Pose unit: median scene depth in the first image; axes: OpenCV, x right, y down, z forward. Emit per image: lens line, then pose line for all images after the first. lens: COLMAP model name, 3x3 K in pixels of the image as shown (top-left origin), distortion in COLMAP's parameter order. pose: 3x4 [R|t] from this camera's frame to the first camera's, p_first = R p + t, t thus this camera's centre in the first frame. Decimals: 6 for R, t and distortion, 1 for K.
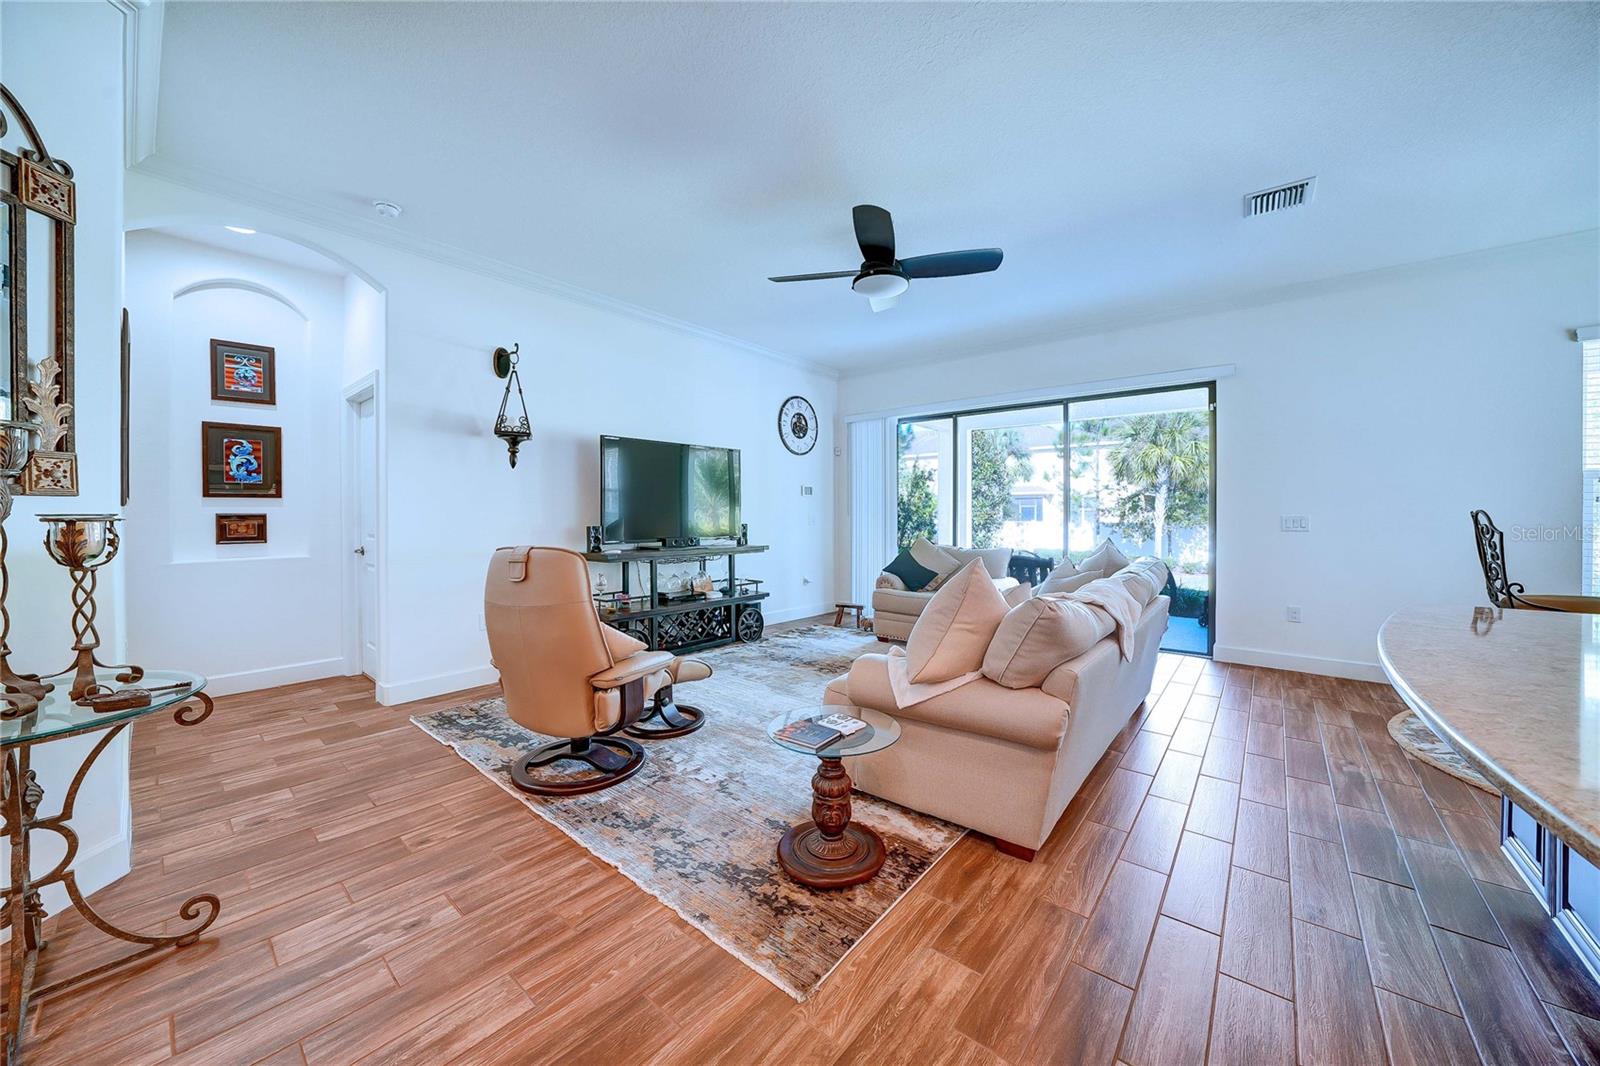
lens RADIAL K [[567.8, 0, 811.5], [0, 567.8, 517.2], [0, 0, 1]] dist [-0.018770, 0.001797]
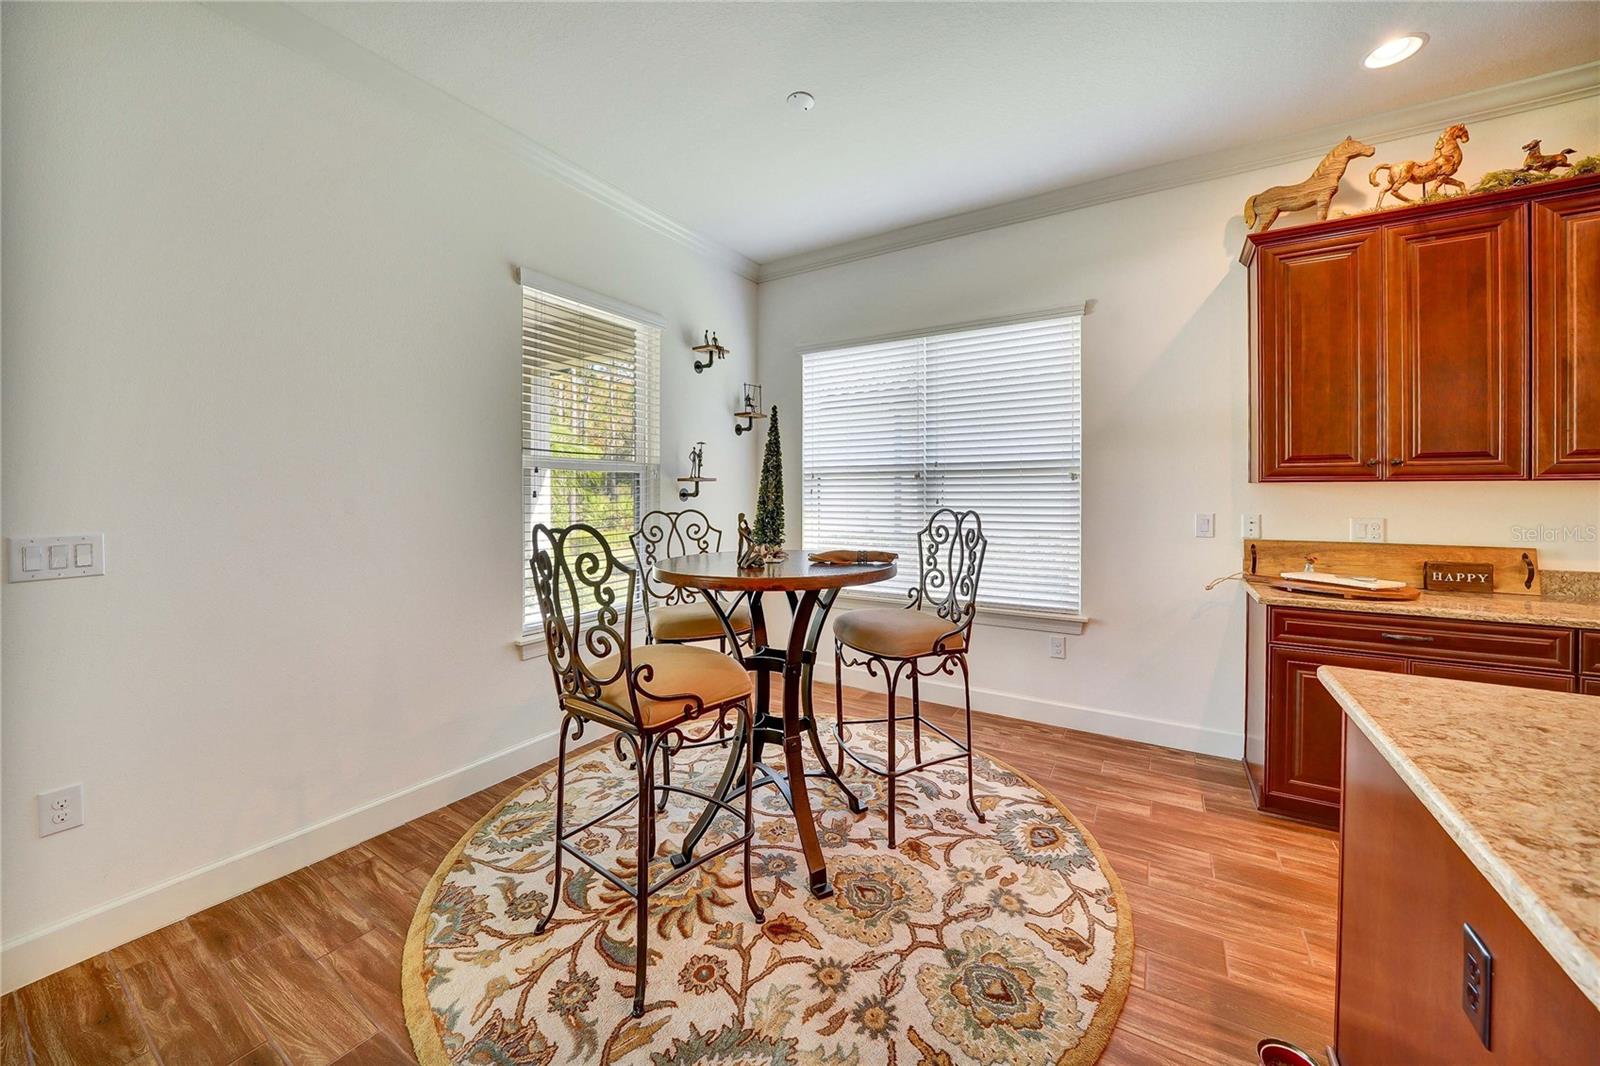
lens RADIAL K [[578.8, 0, 802.9], [0, 578.8, 495.6], [0, 0, 1]] dist [-0.018838, 0.000153]
pose [[-0.131096, -0.005266, 0.991356, 0.566286], [0.007079, 0.999955, 0.006248, -0.032933], [-0.991344, 0.007837, -0.131053, 0.729347]]
